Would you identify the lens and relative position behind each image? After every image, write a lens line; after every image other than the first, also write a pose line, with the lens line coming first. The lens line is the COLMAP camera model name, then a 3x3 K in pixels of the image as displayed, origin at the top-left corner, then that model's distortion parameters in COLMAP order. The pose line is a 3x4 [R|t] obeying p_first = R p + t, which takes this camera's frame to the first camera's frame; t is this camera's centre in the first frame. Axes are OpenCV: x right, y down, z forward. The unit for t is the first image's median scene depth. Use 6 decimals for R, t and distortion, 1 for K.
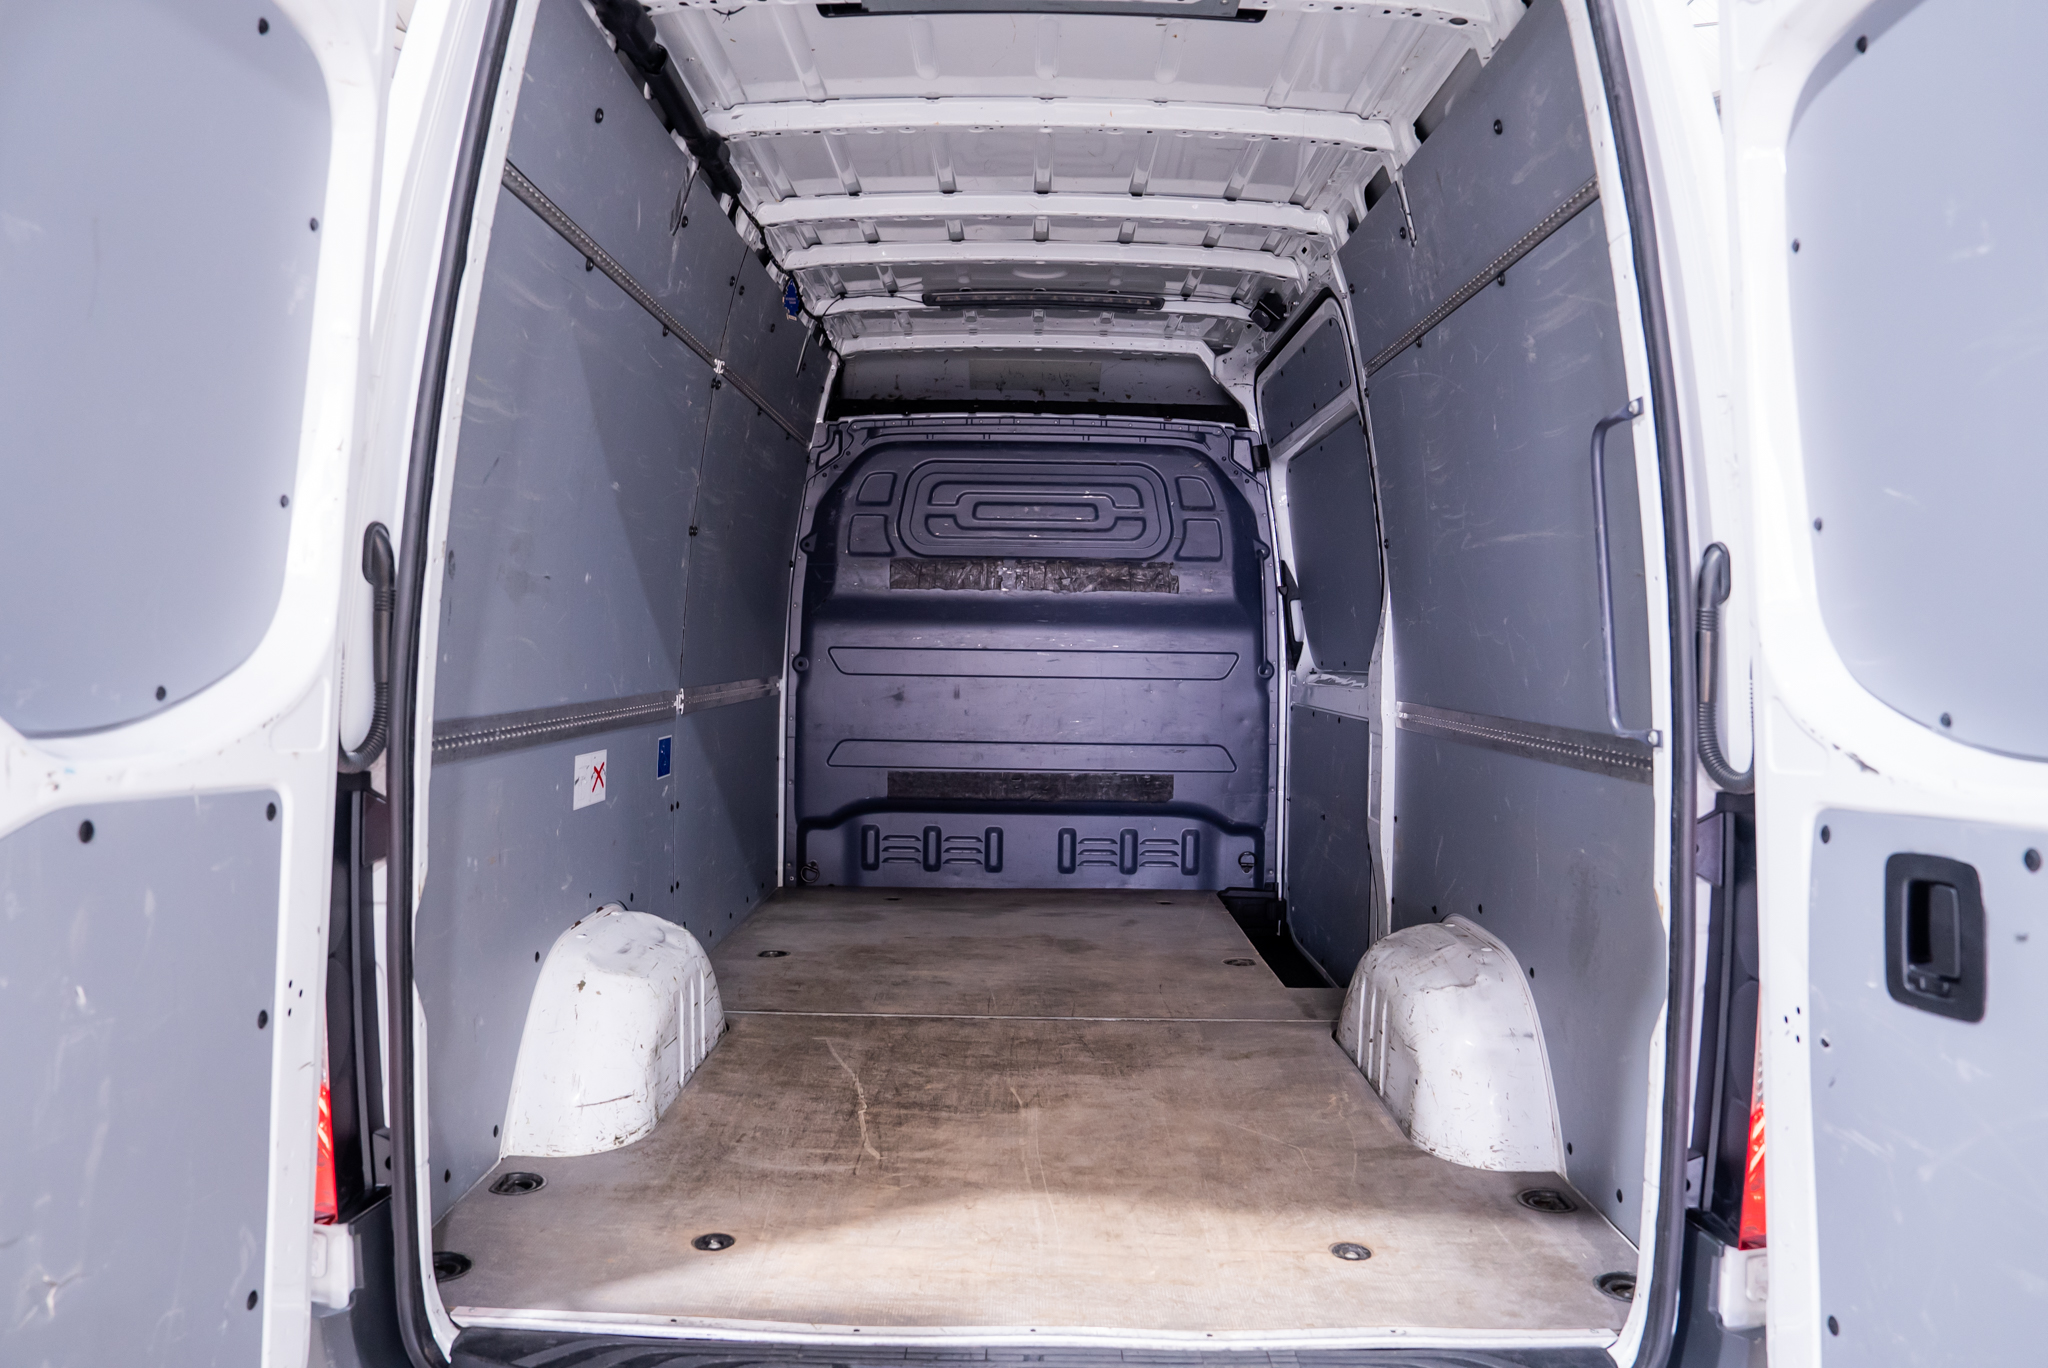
lens RADIAL K [[1420.1, 0, 1022.1], [0, 1420.1, 682.8], [0, 0, 1]] dist [-0.004767, 0.000392]
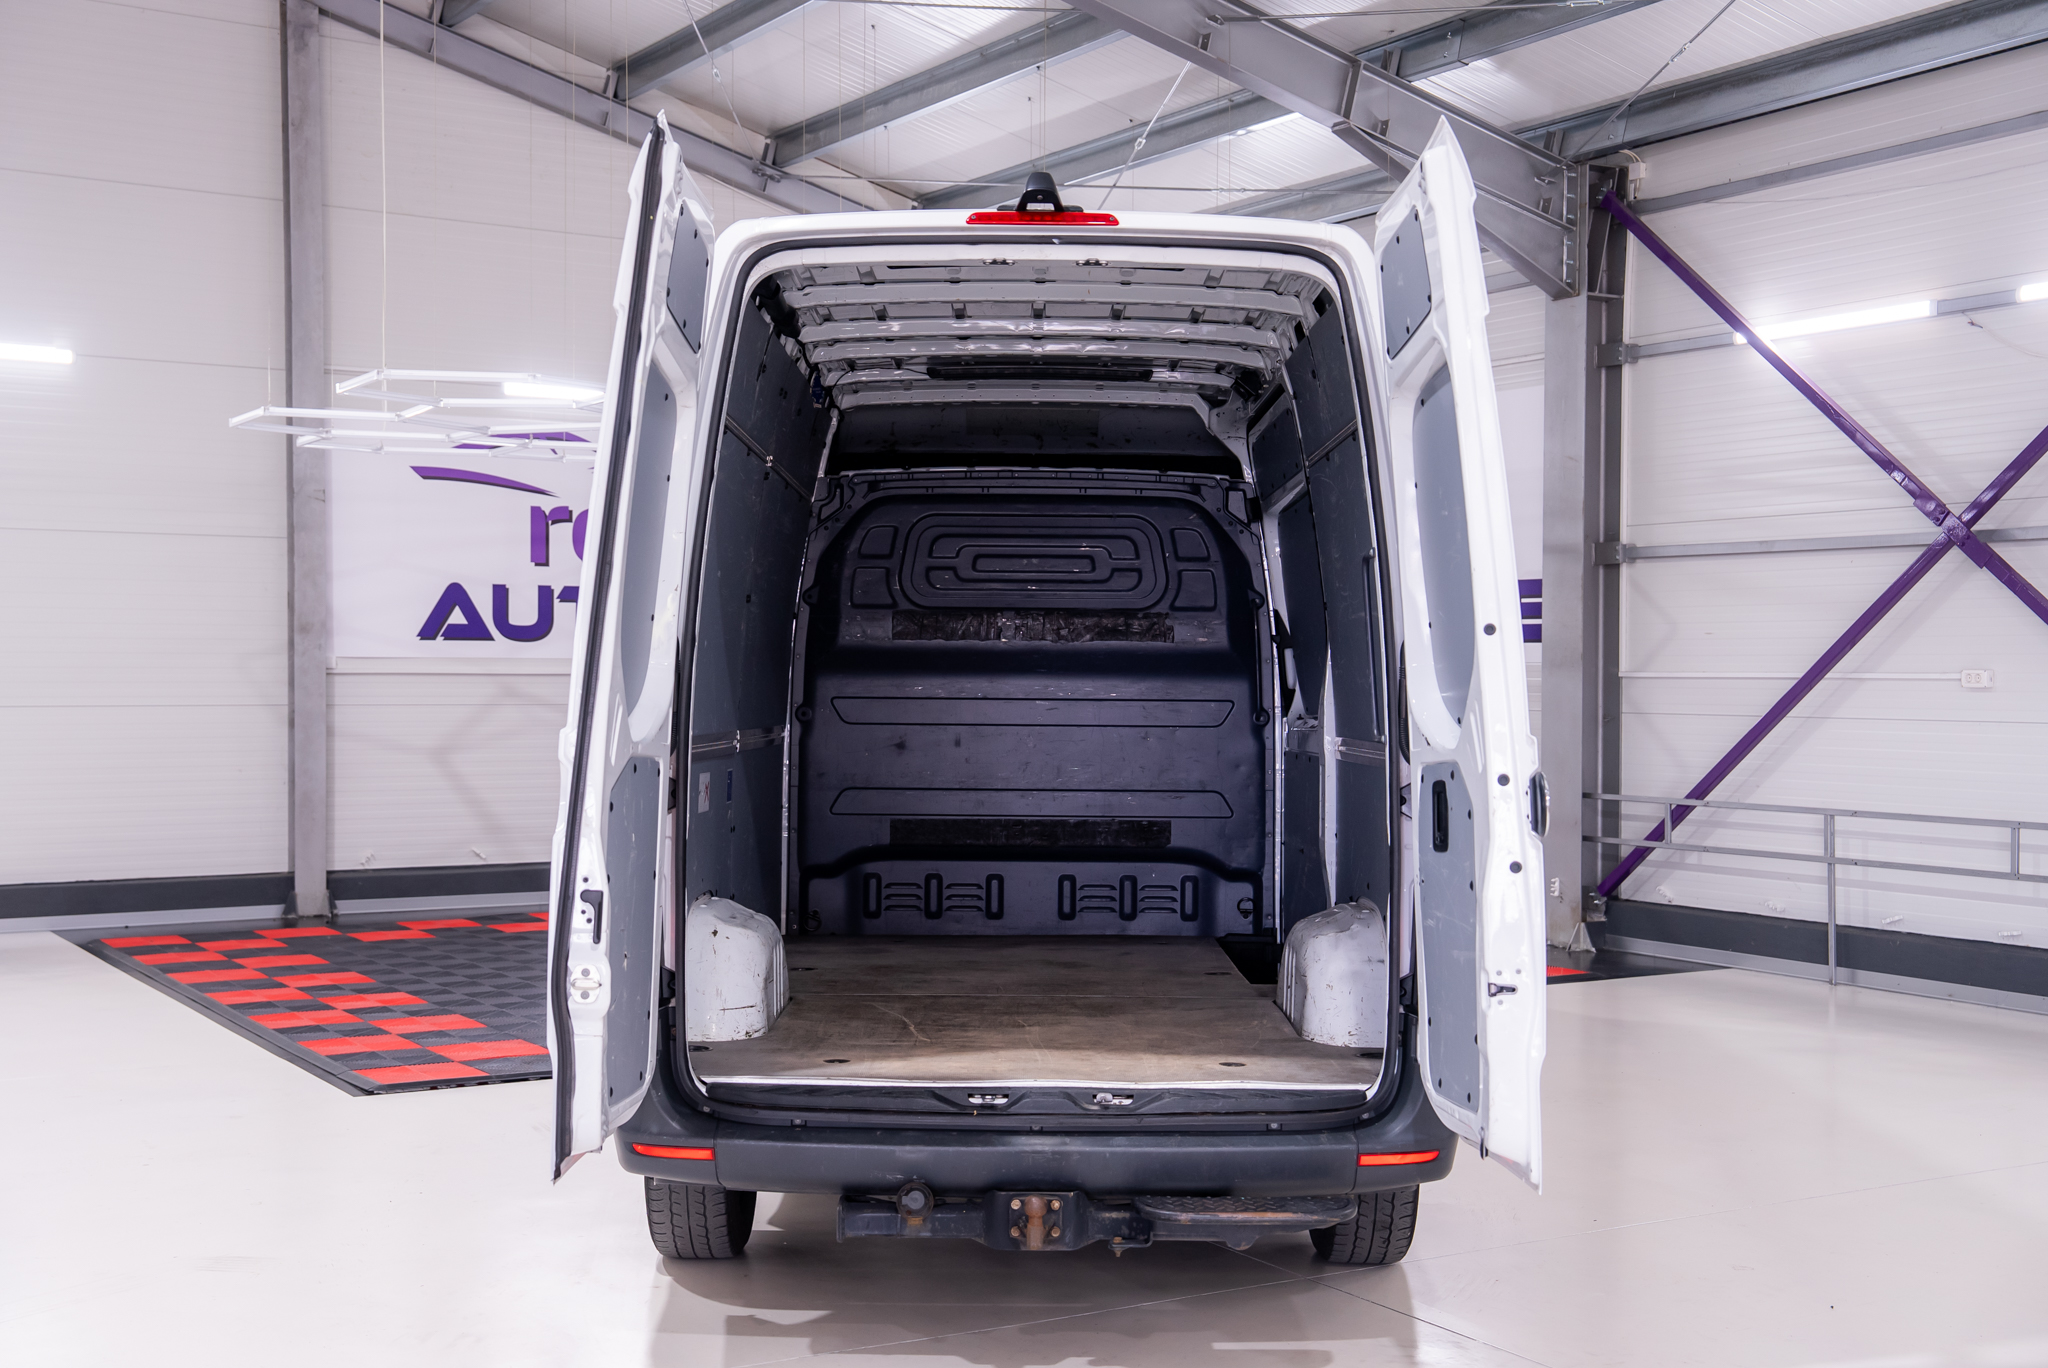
lens RADIAL K [[2377.2, 0, 1027.7], [0, 2377.2, 676.8], [0, 0, 1]] dist [0.155949, 0.000000]
pose [[0.999963, -0.005858, 0.006227, -0.006150], [0.006087, 0.999282, -0.037397, 0.025083], [-0.006004, 0.037434, 0.999281, -0.707322]]
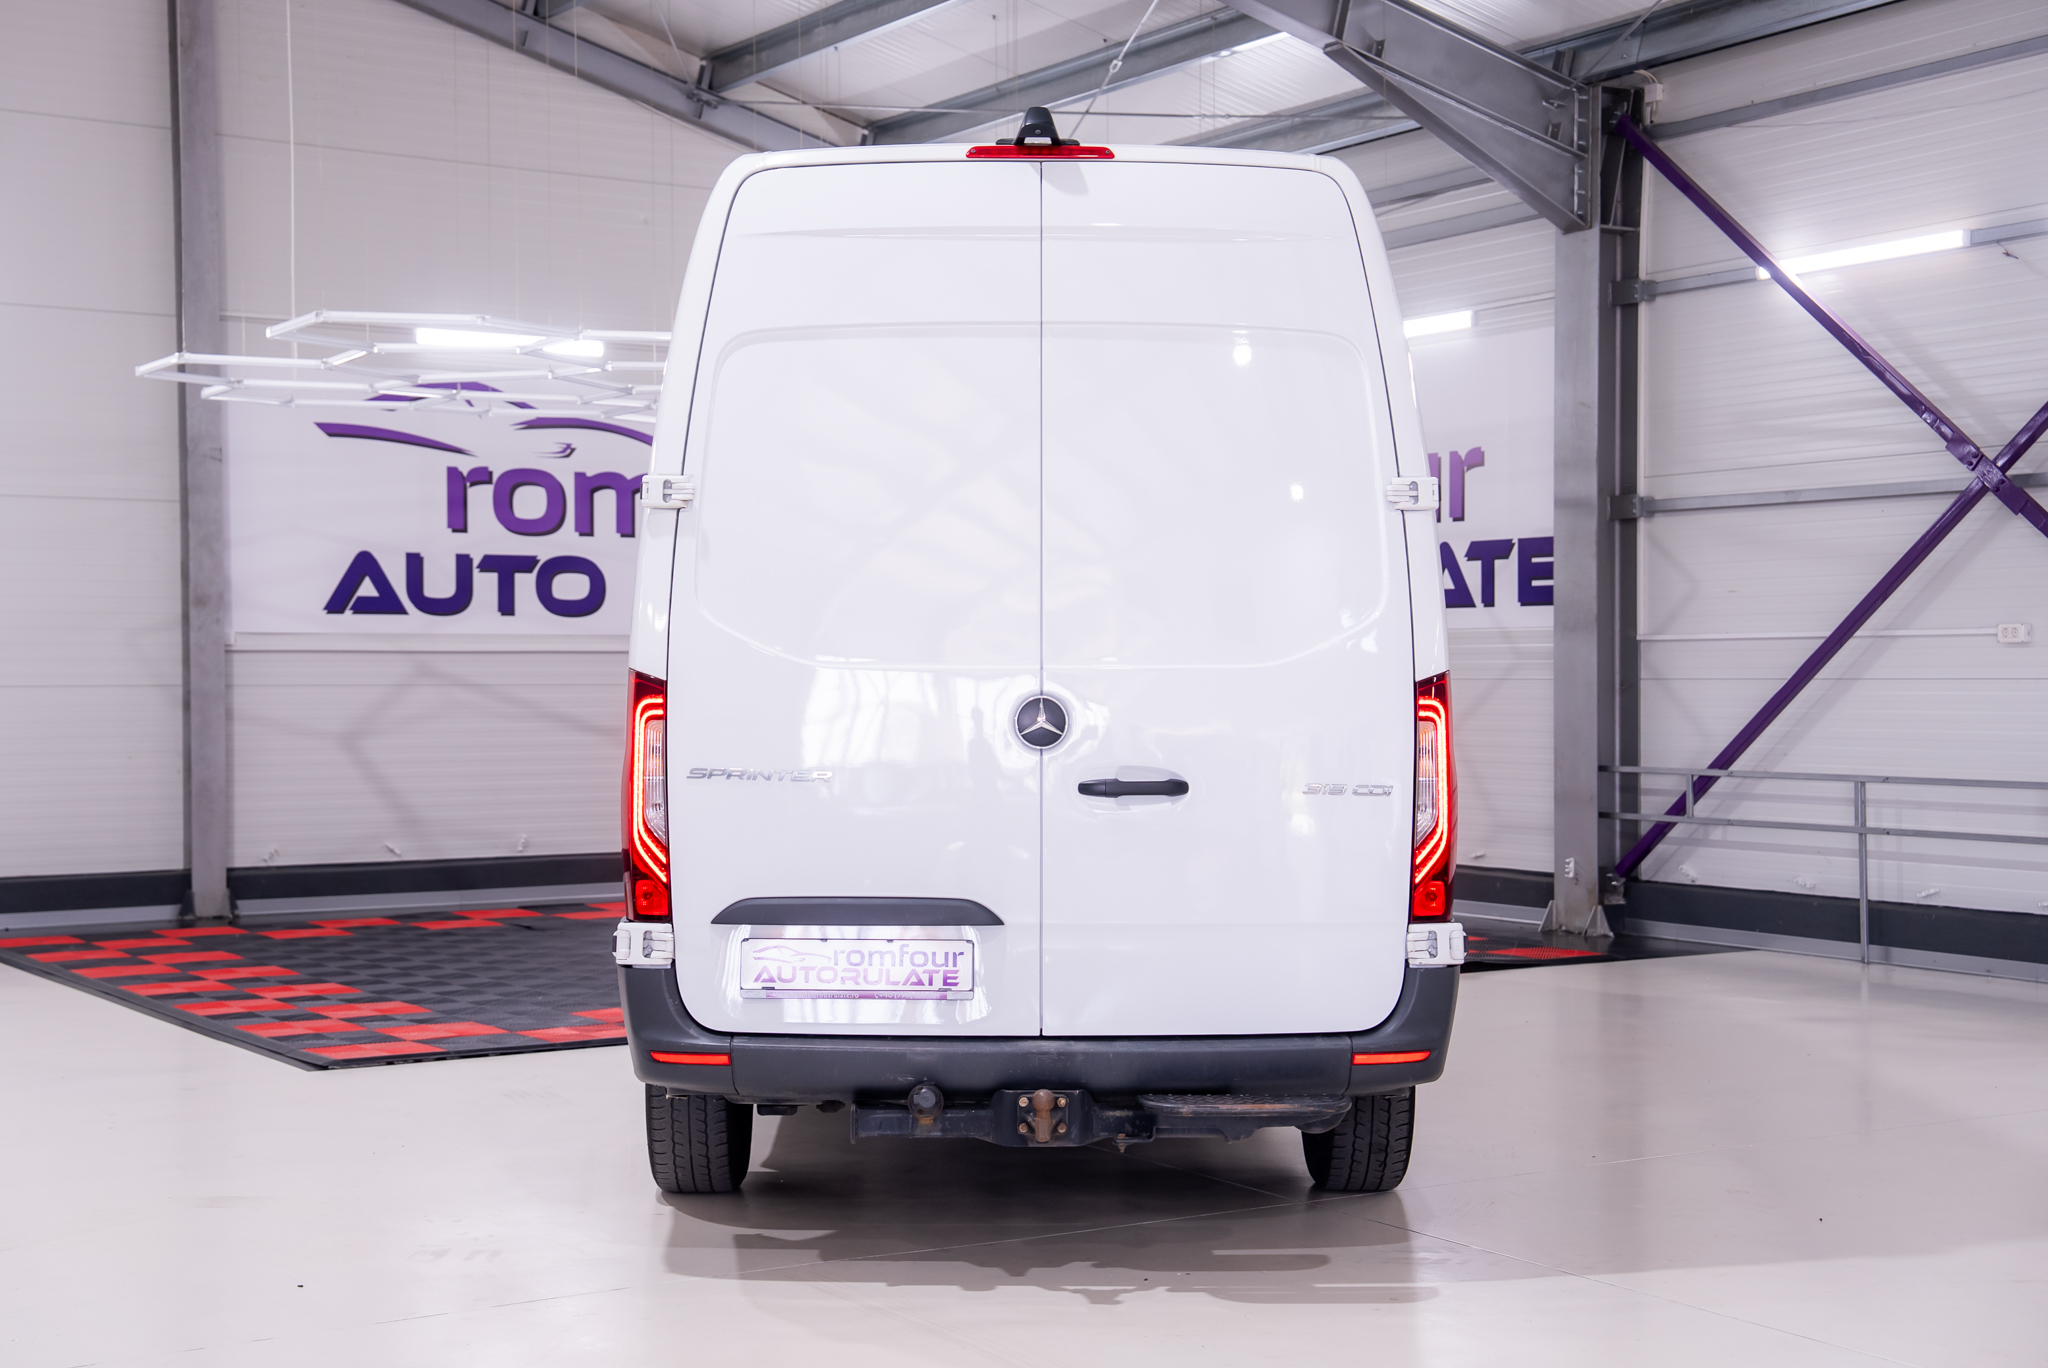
lens RADIAL K [[2789.6, 0, 1018.0], [0, 2789.6, 676.8], [0, 0, 1]] dist [0.227149, 0.000000]
pose [[0.999672, -0.013203, 0.021925, -0.020619], [0.014069, 0.999108, -0.039815, 0.050312], [-0.021379, 0.040111, 0.998966, -0.824400]]
